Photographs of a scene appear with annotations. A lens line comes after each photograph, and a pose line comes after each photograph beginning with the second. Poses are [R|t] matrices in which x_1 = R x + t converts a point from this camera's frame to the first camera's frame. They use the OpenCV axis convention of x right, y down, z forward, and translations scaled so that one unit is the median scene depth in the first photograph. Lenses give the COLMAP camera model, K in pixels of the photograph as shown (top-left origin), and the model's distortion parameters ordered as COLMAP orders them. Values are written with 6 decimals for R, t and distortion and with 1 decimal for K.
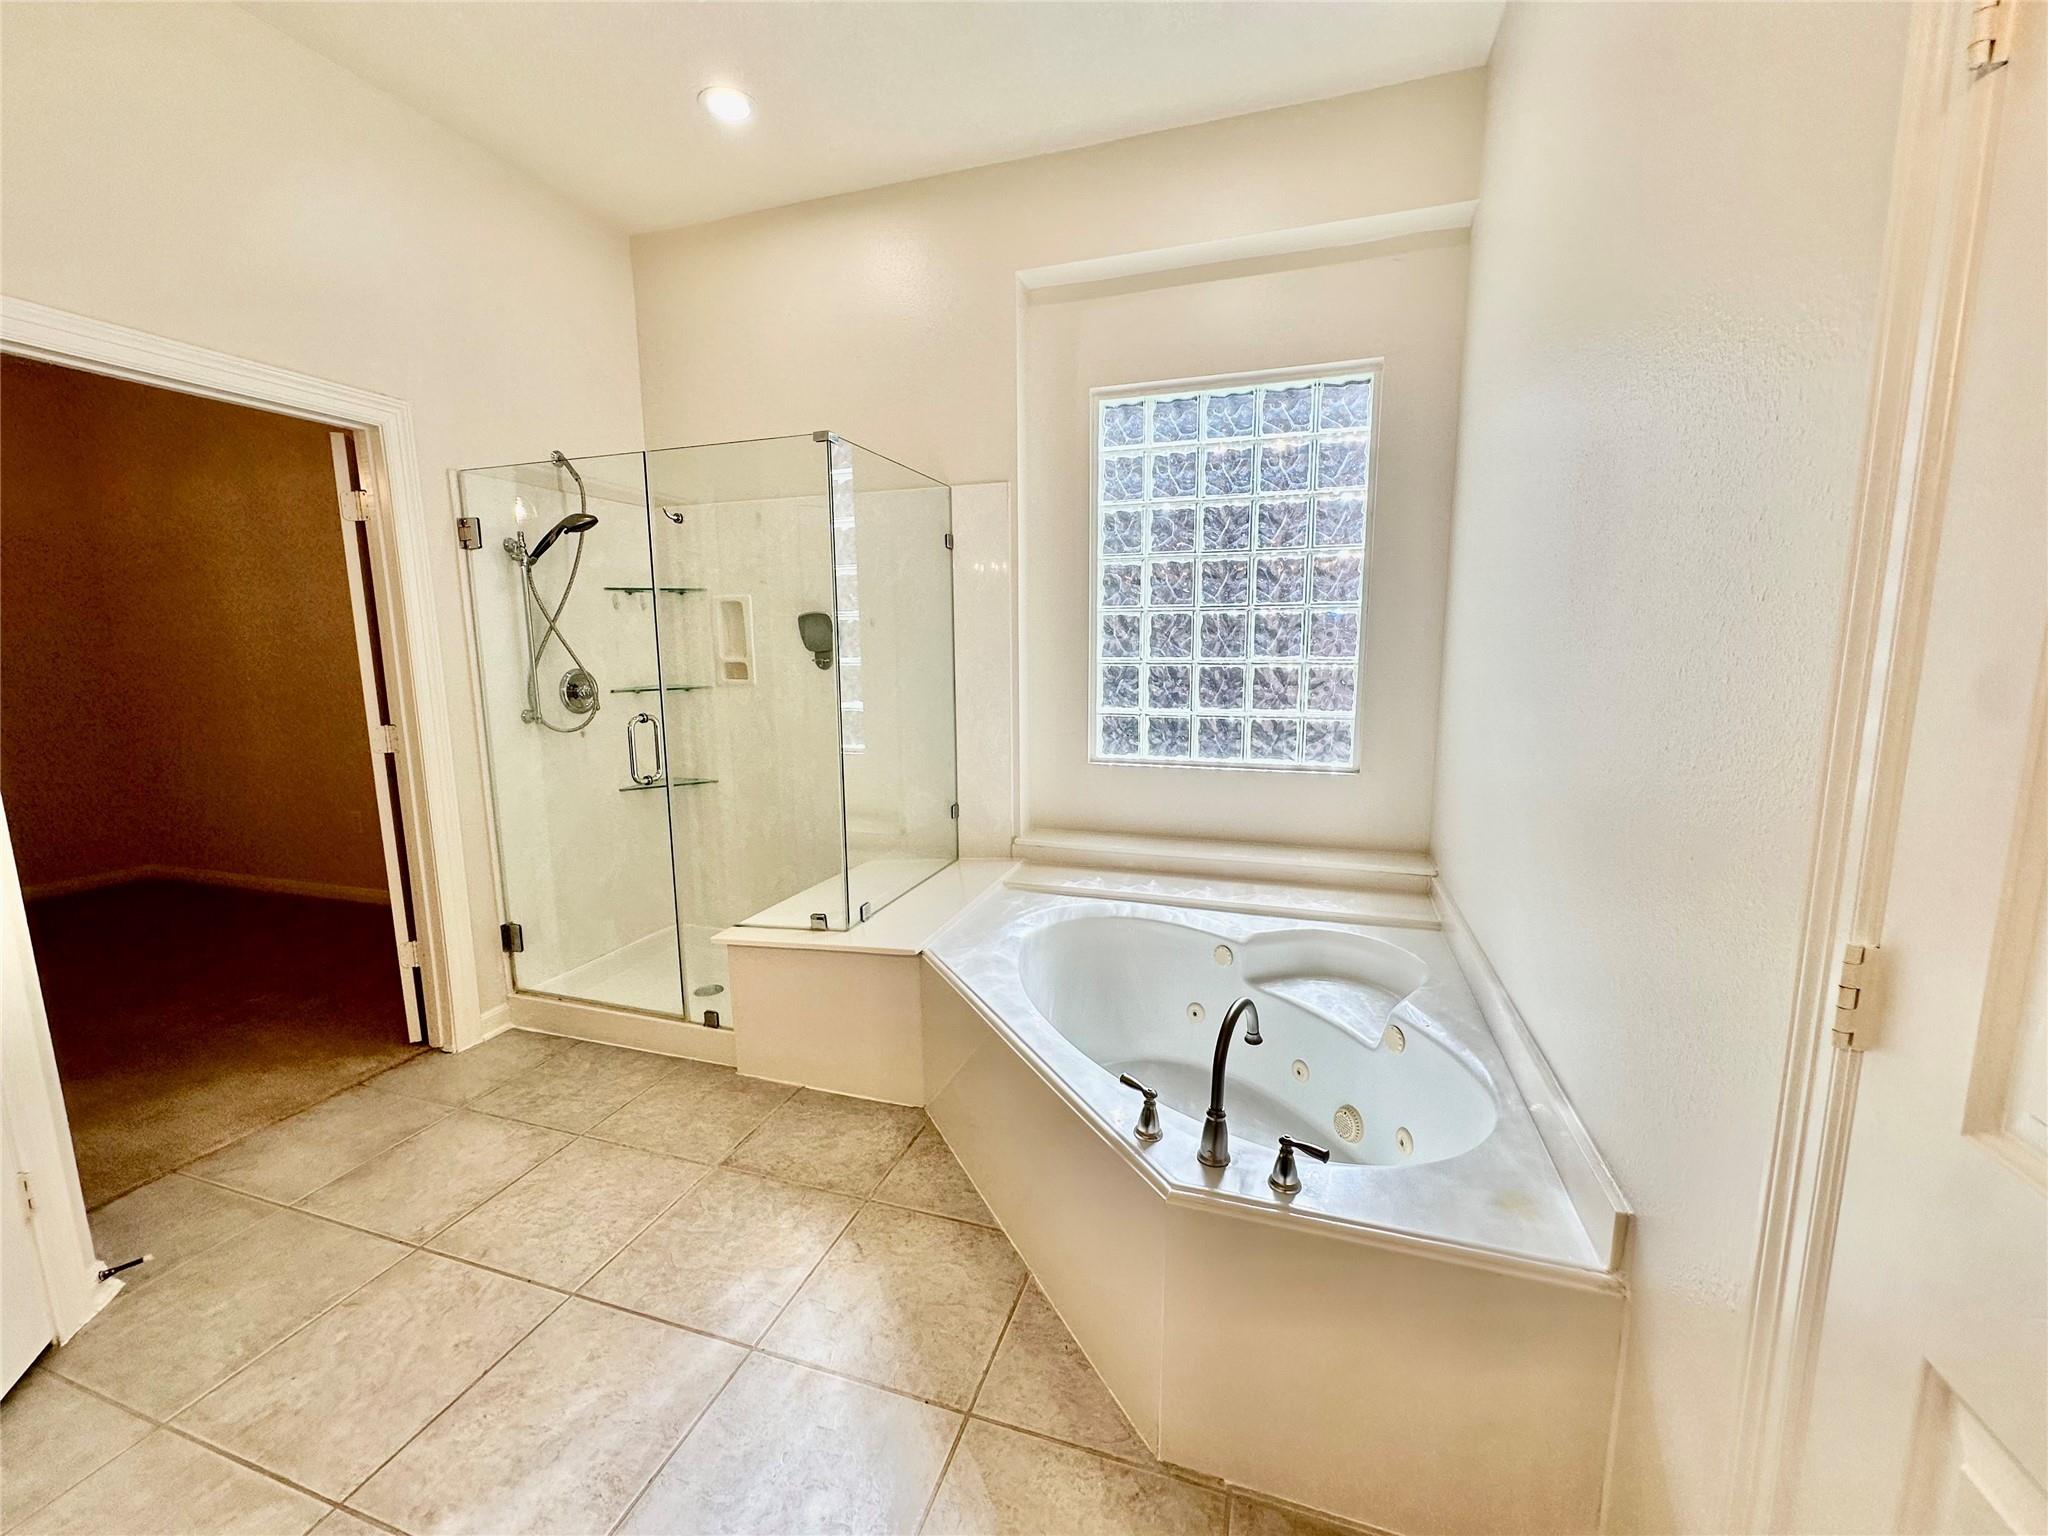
lens RADIAL K [[816.8, 0, 1033.6], [0, 816.8, 765.3], [0, 0, 1]] dist [-0.003671, 0.000818]
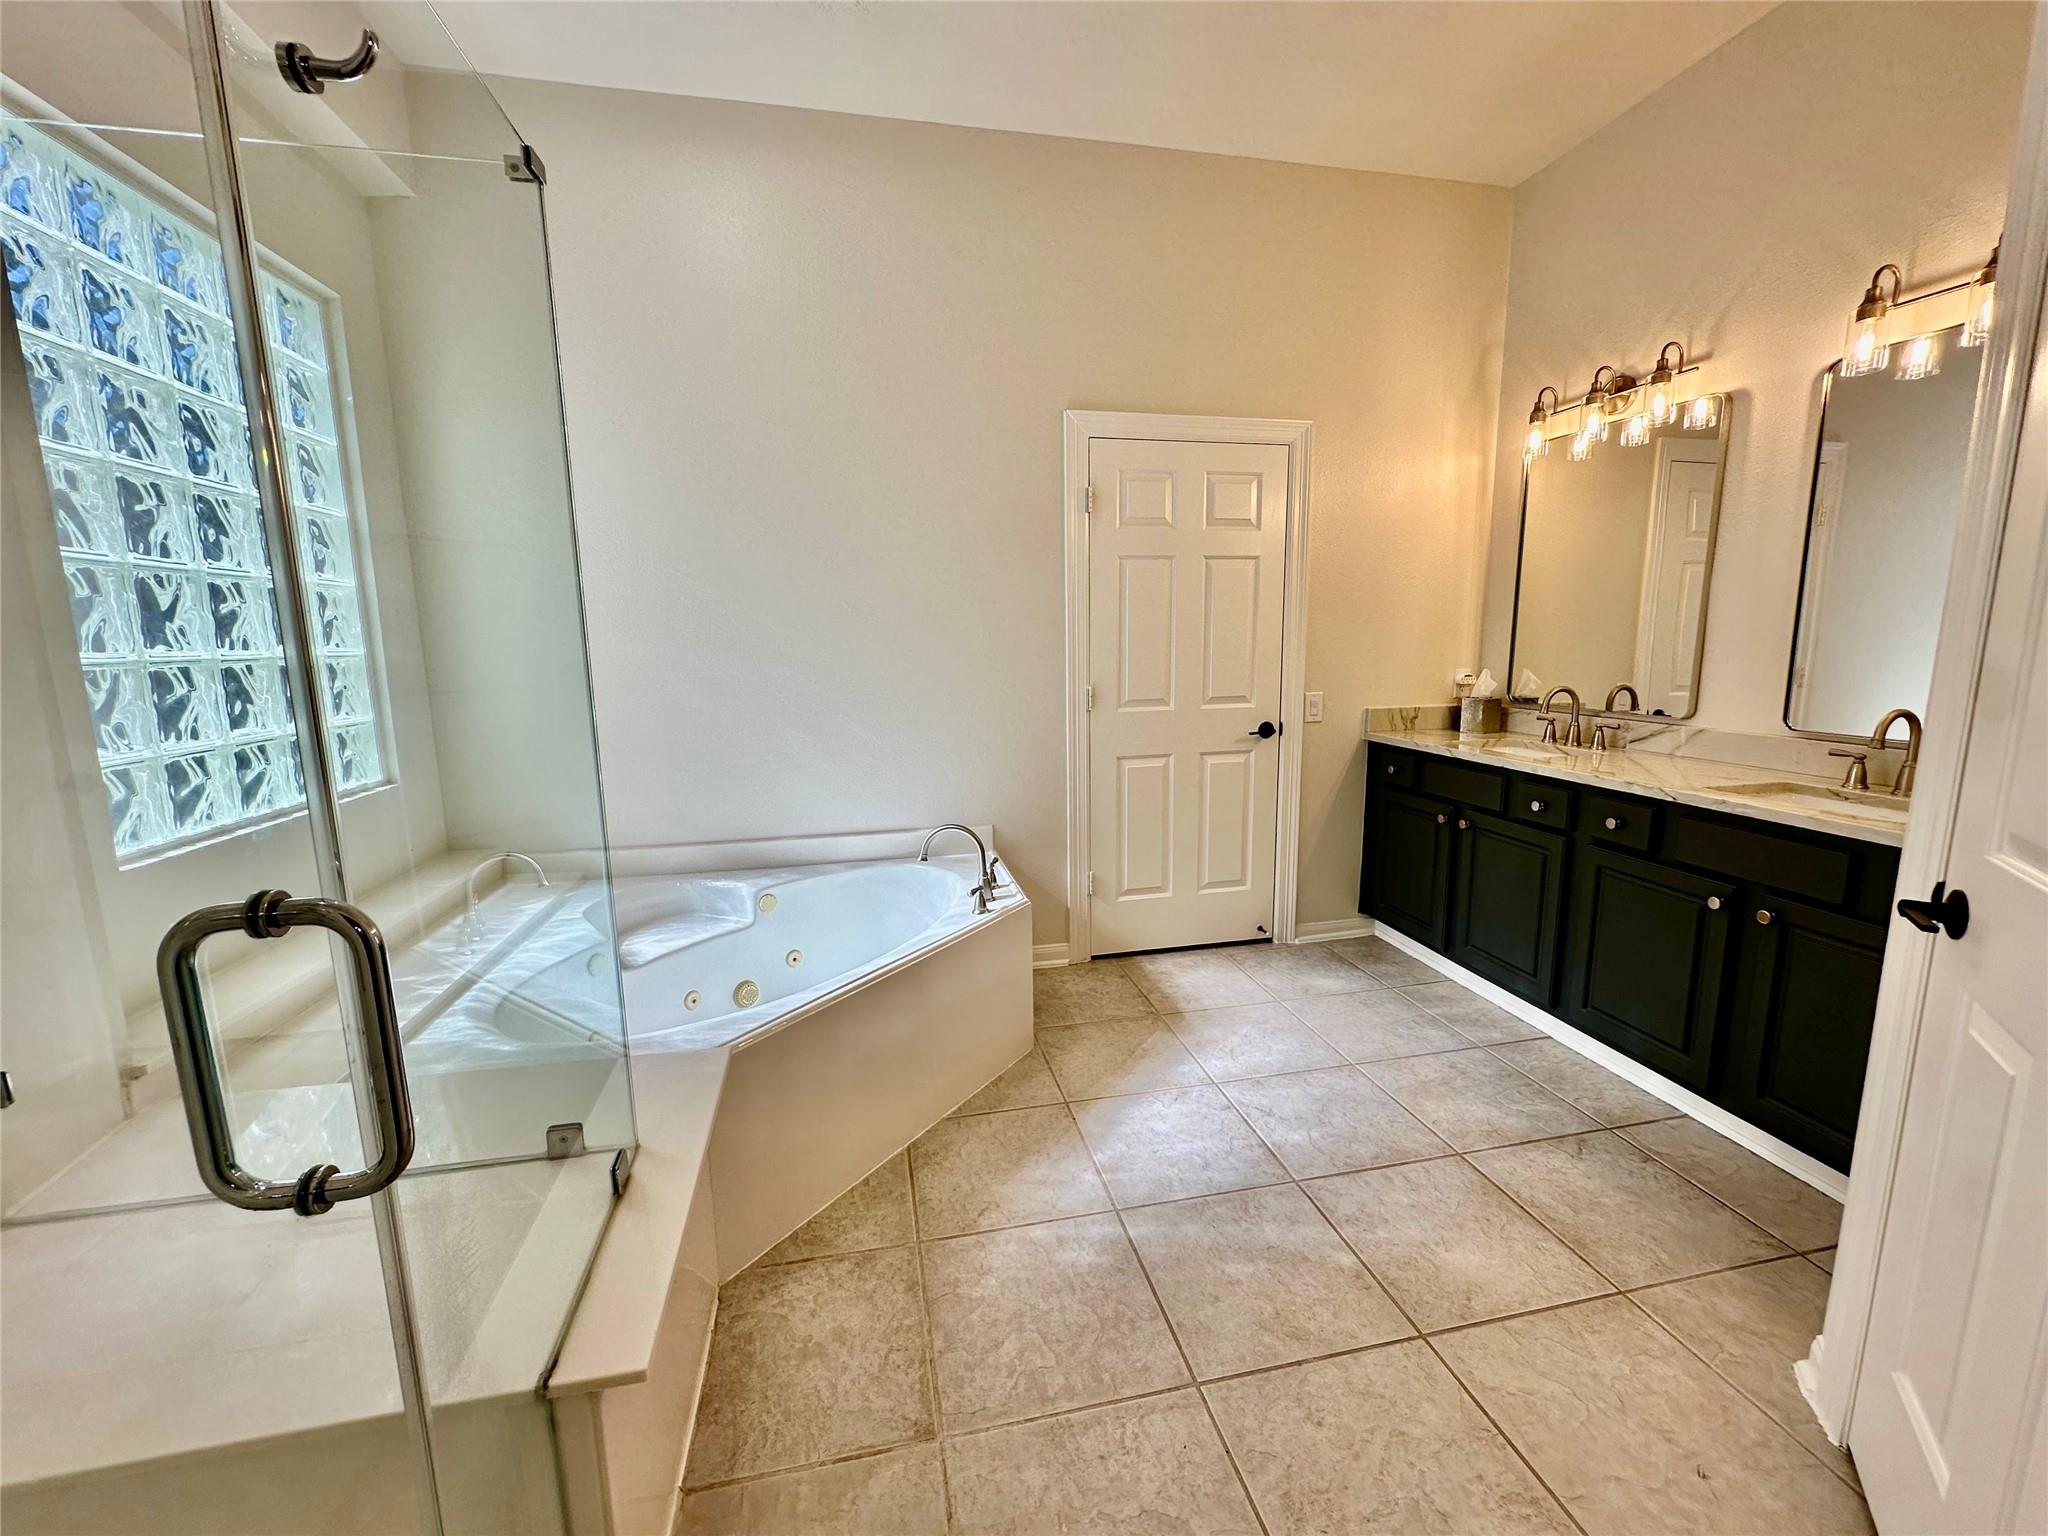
lens RADIAL K [[816.8, 0, 1030.0], [0, 816.8, 766.0], [0, 0, 1]] dist [-0.003671, 0.000818]
pose [[-0.497359, -0.115906, 0.859767, -1.115609], [0.152494, 0.963925, 0.218163, -0.157165], [-0.854037, 0.239615, -0.461742, 1.373168]]
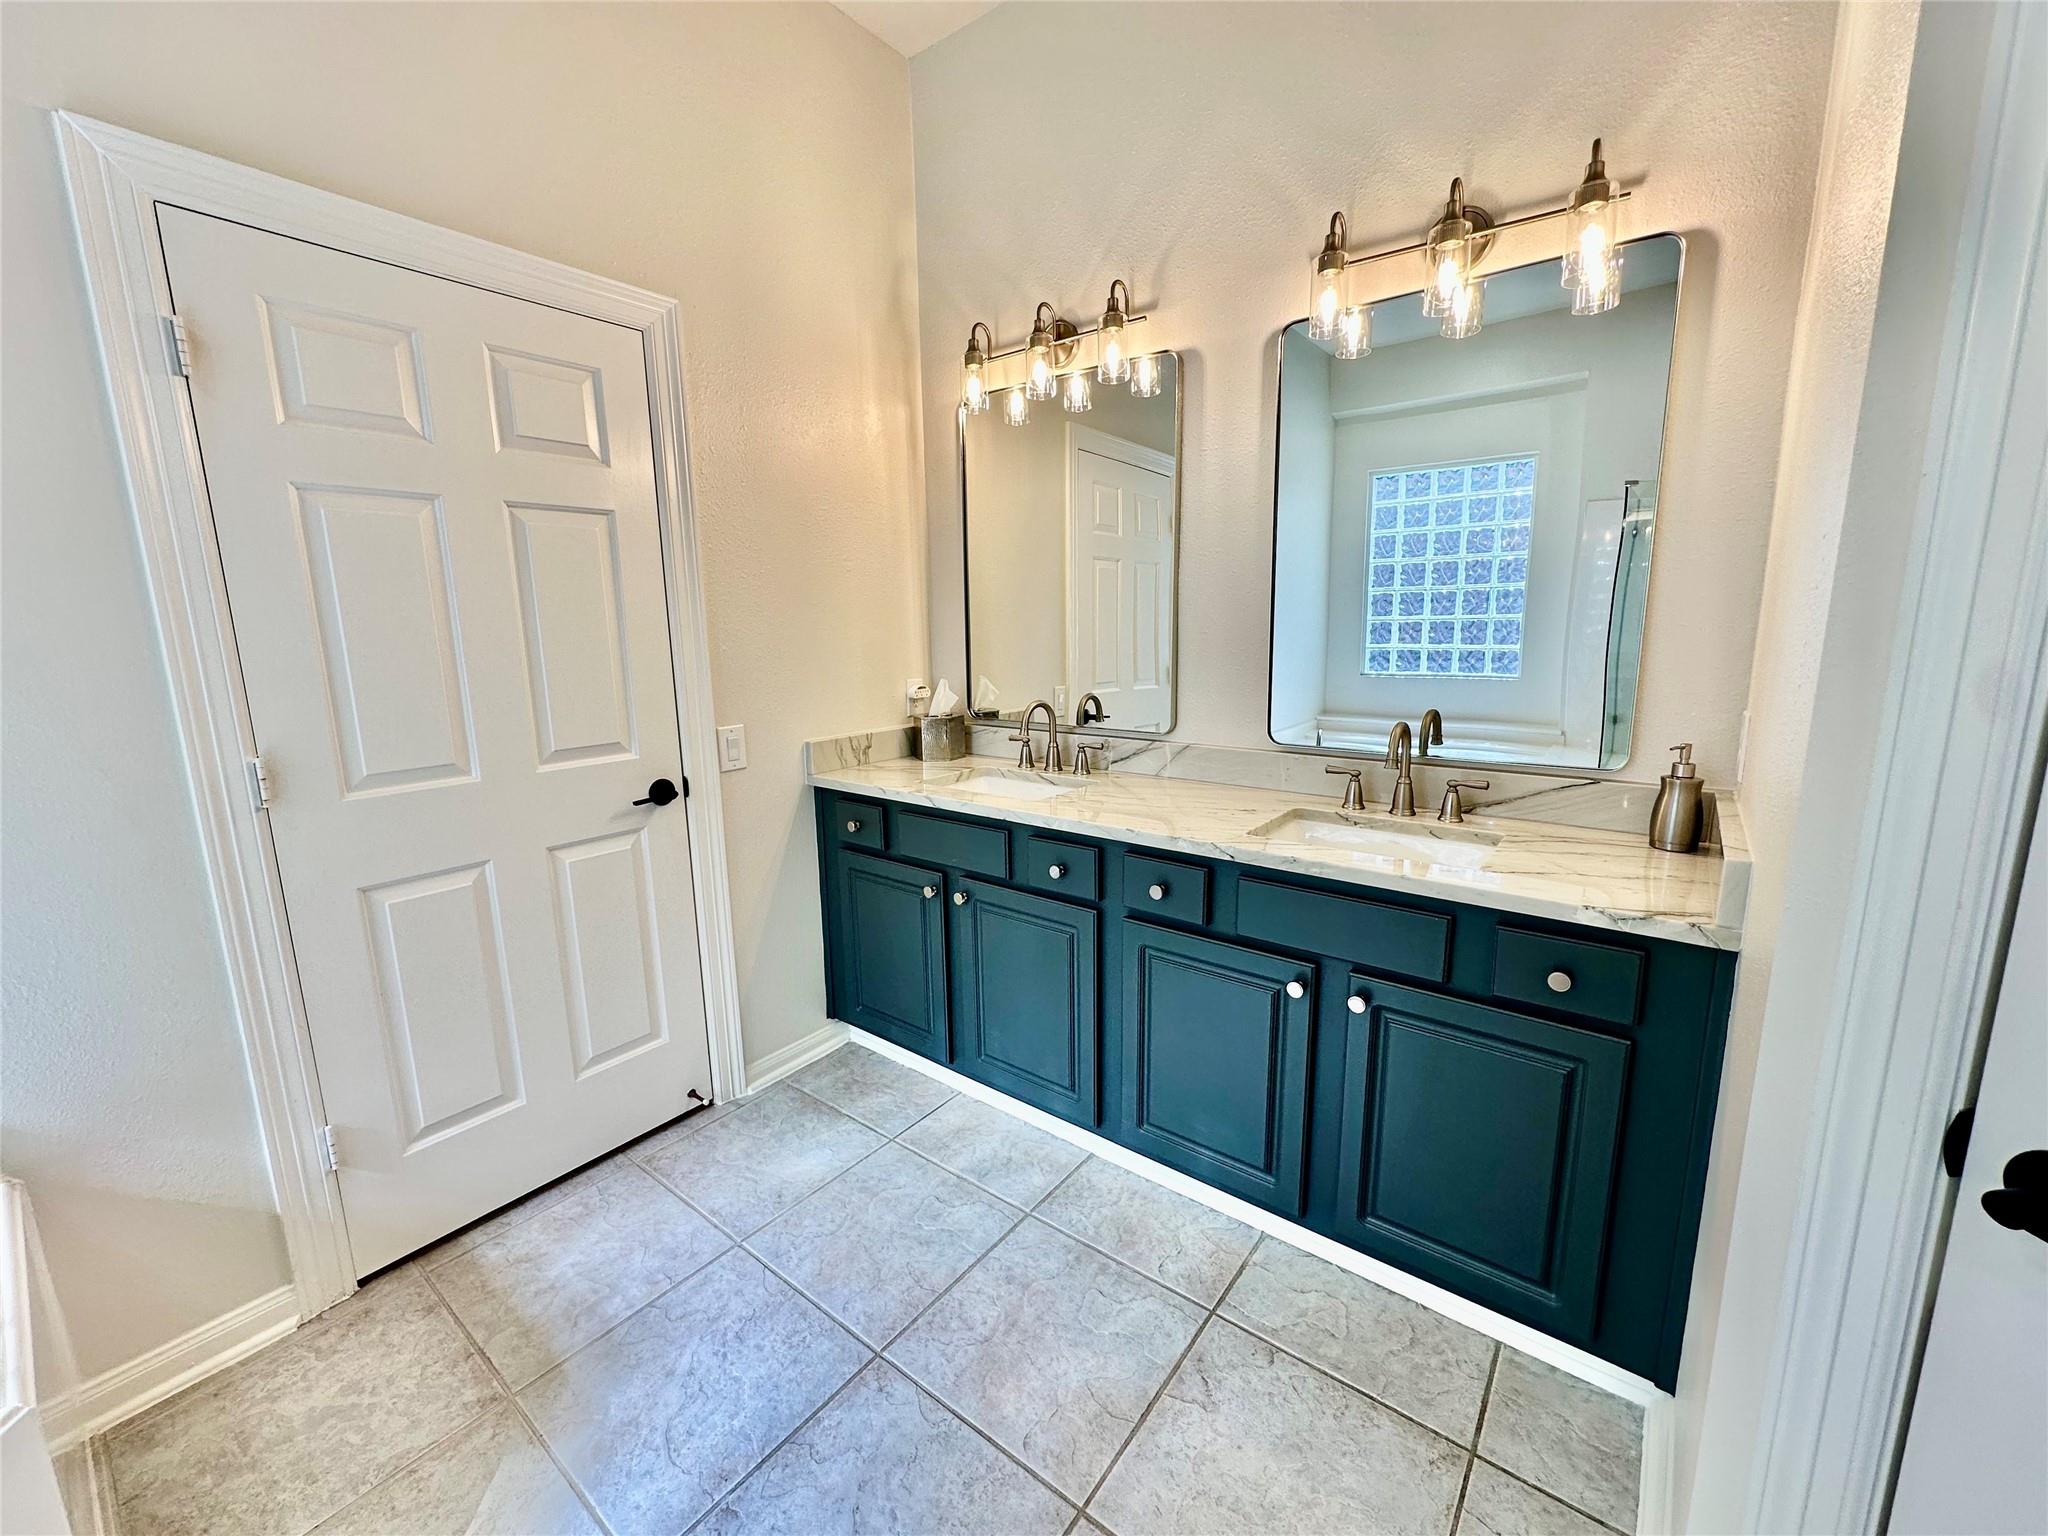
lens RADIAL K [[816.8, 0, 1025.5], [0, 816.8, 764.7], [0, 0, 1]] dist [-0.003671, 0.000818]
pose [[-0.937544, -0.031471, 0.346440, -0.666597], [0.082604, 0.947273, 0.309596, -0.104271], [-0.337917, 0.318877, -0.885511, 0.882256]]
